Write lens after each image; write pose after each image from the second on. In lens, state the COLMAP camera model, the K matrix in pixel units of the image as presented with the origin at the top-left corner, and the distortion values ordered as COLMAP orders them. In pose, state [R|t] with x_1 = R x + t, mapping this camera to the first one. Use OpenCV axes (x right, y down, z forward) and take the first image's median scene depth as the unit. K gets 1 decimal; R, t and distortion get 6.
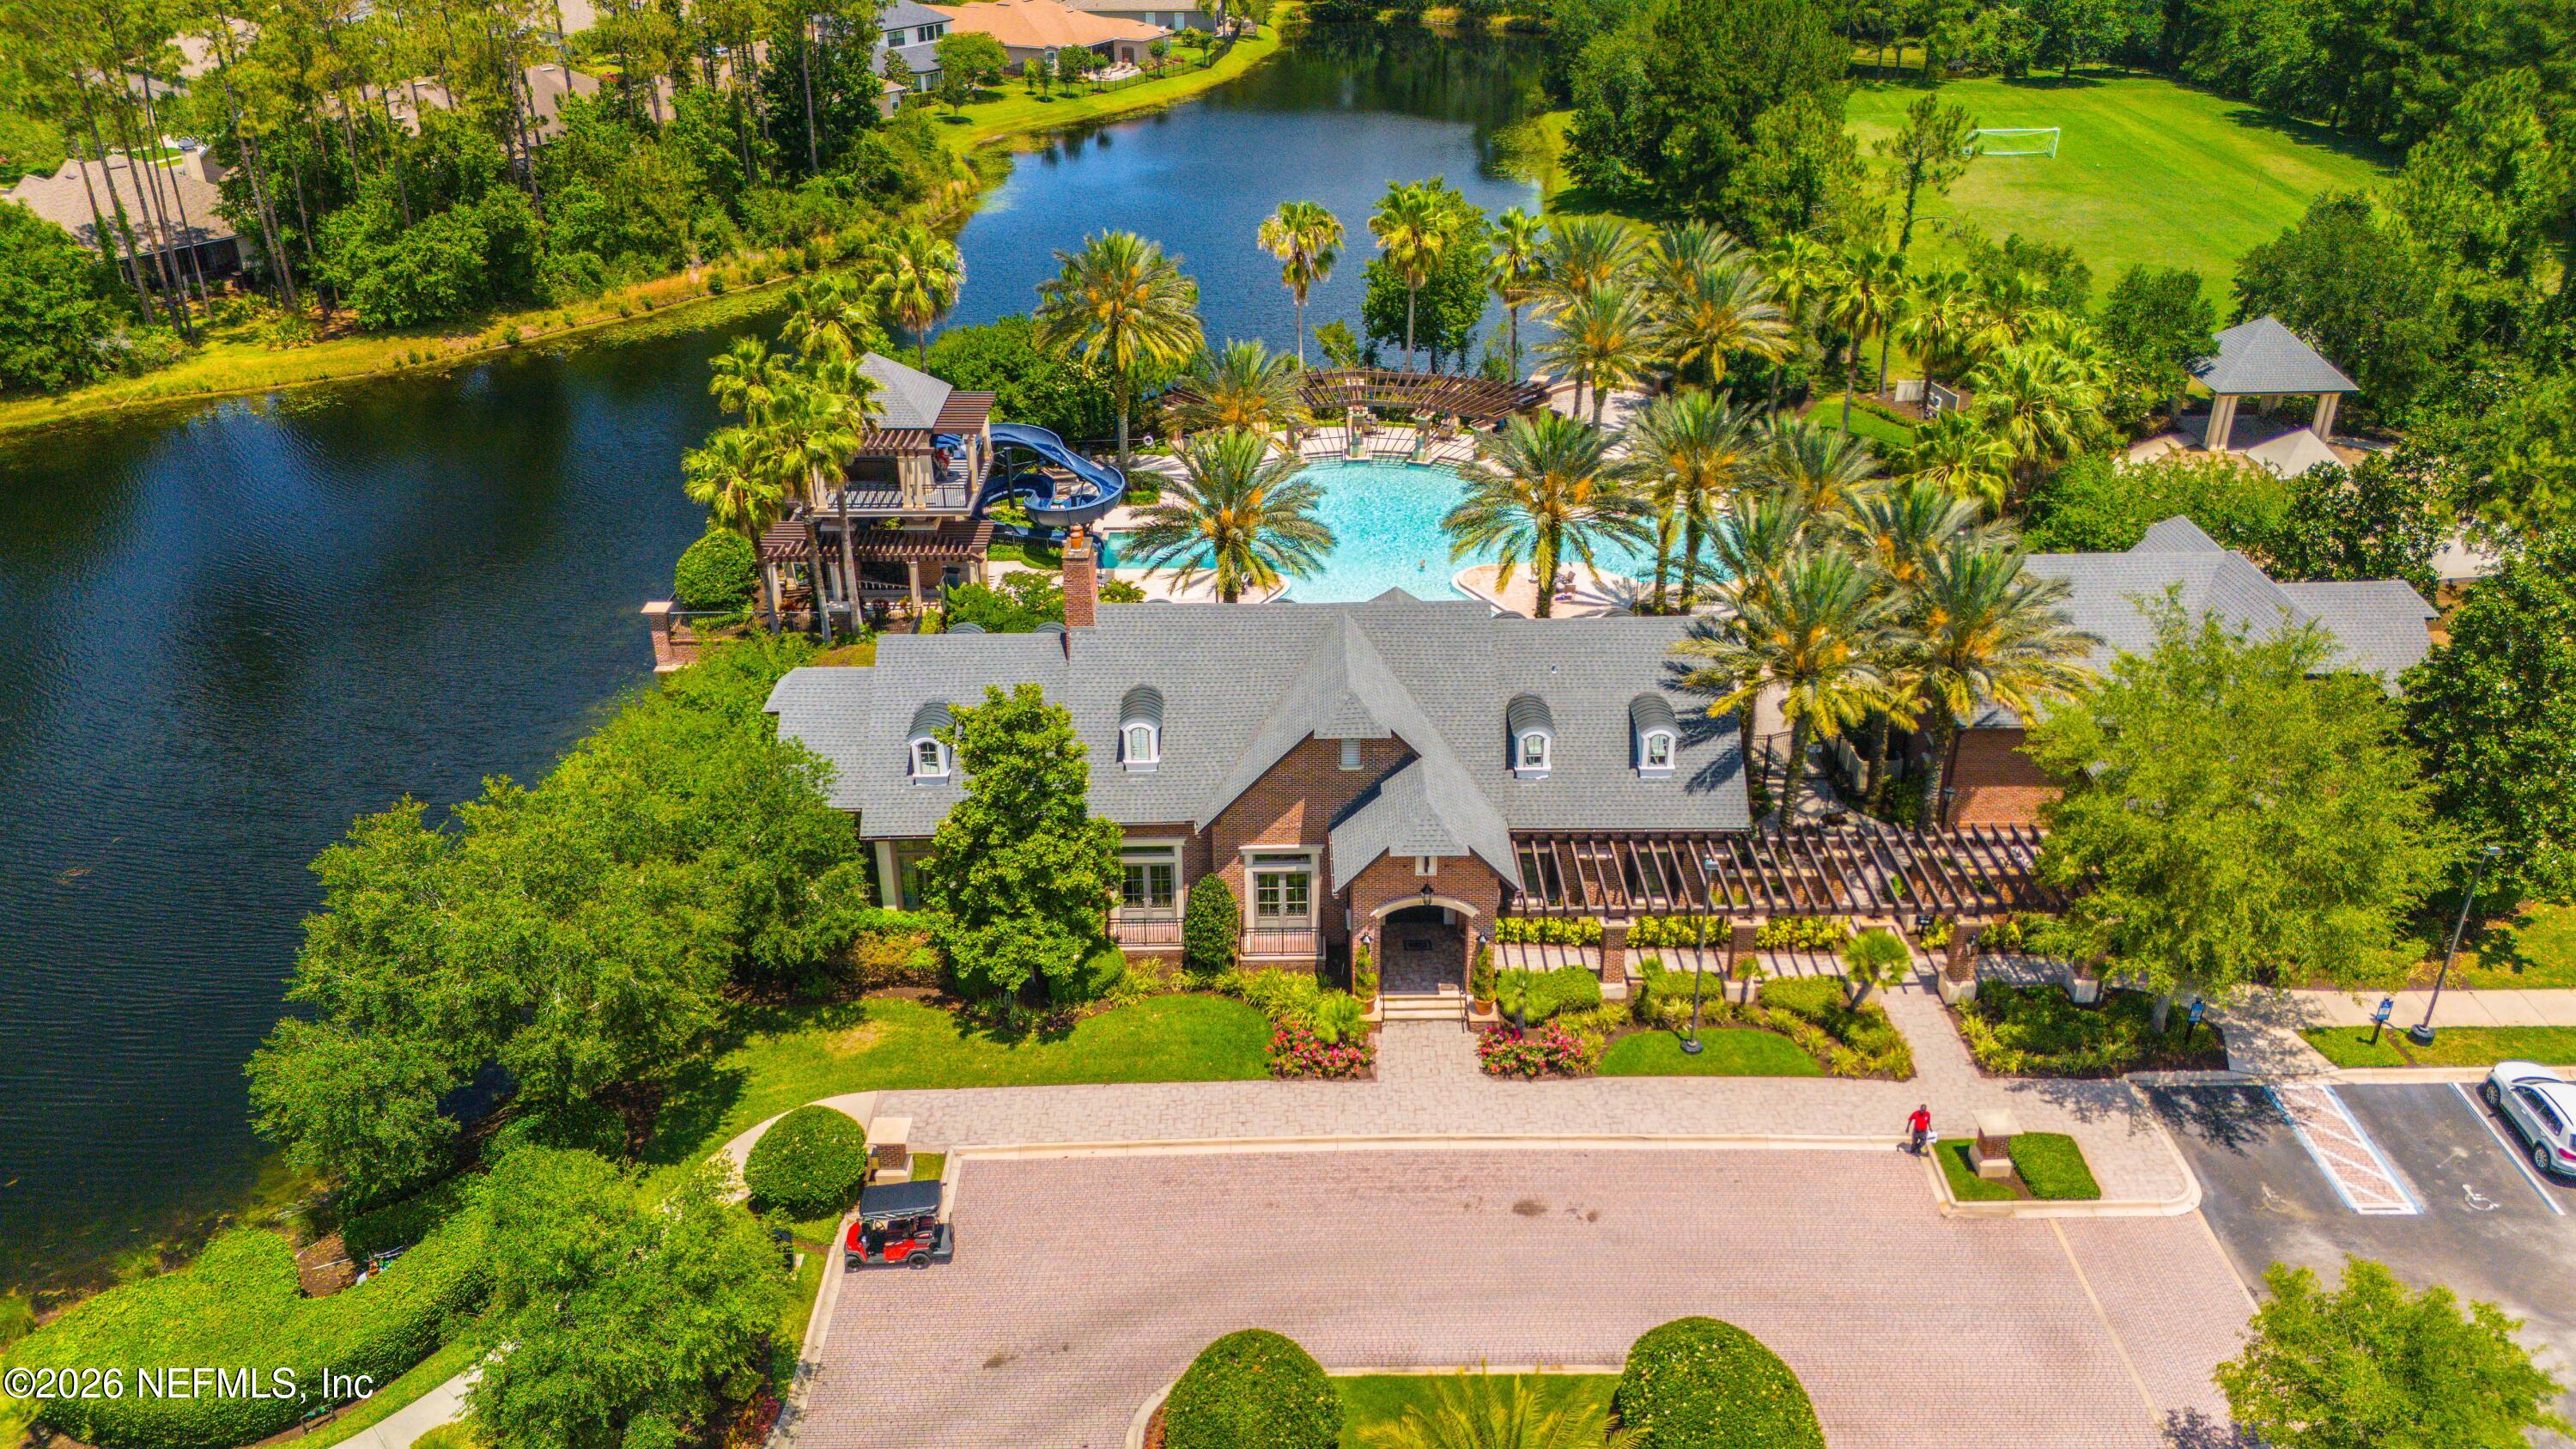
lens RADIAL K [[1886.6, 0, 1293.6], [0, 1886.6, 710.7], [0, 0, 1]] dist [0.034009, -0.004789]
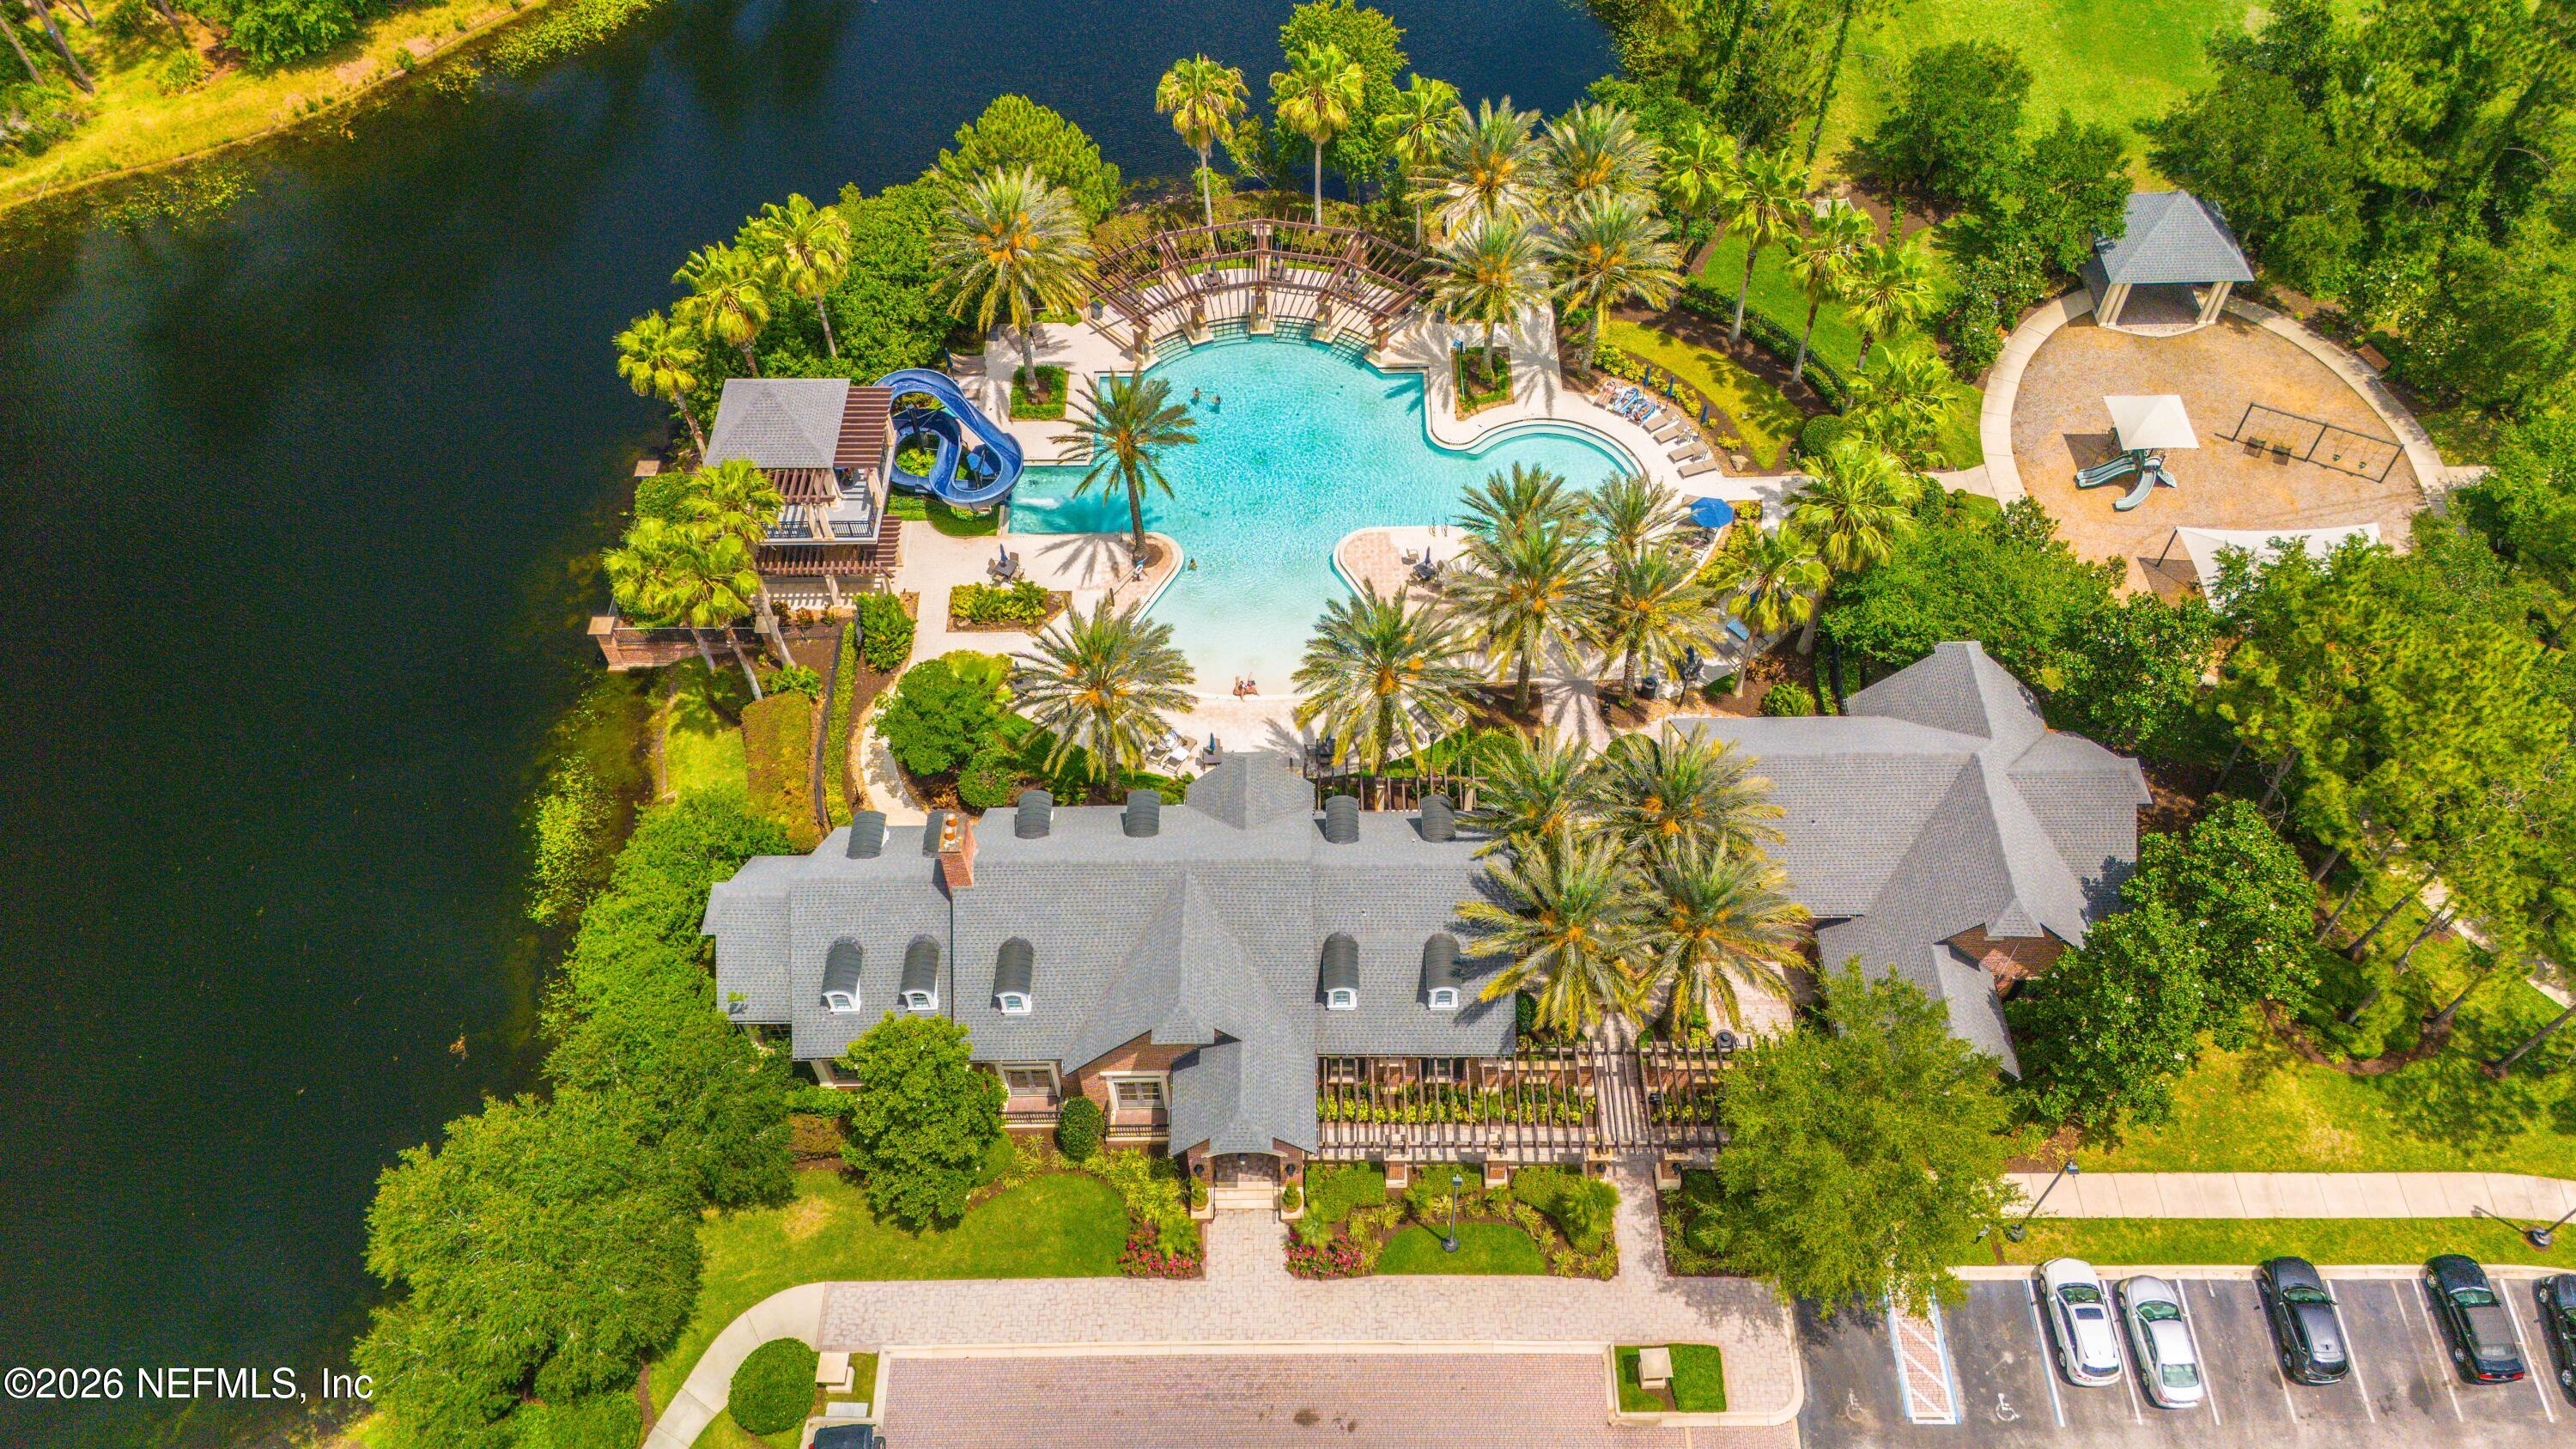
lens RADIAL K [[1886.6, 0, 1292.2], [0, 1886.6, 724.3], [0, 0, 1]] dist [0.034009, -0.004789]
pose [[0.999897, -0.001292, -0.014292, 0.123008], [0.007133, 0.908954, 0.416835, -0.694387], [0.012452, -0.416894, 0.908870, -0.029907]]
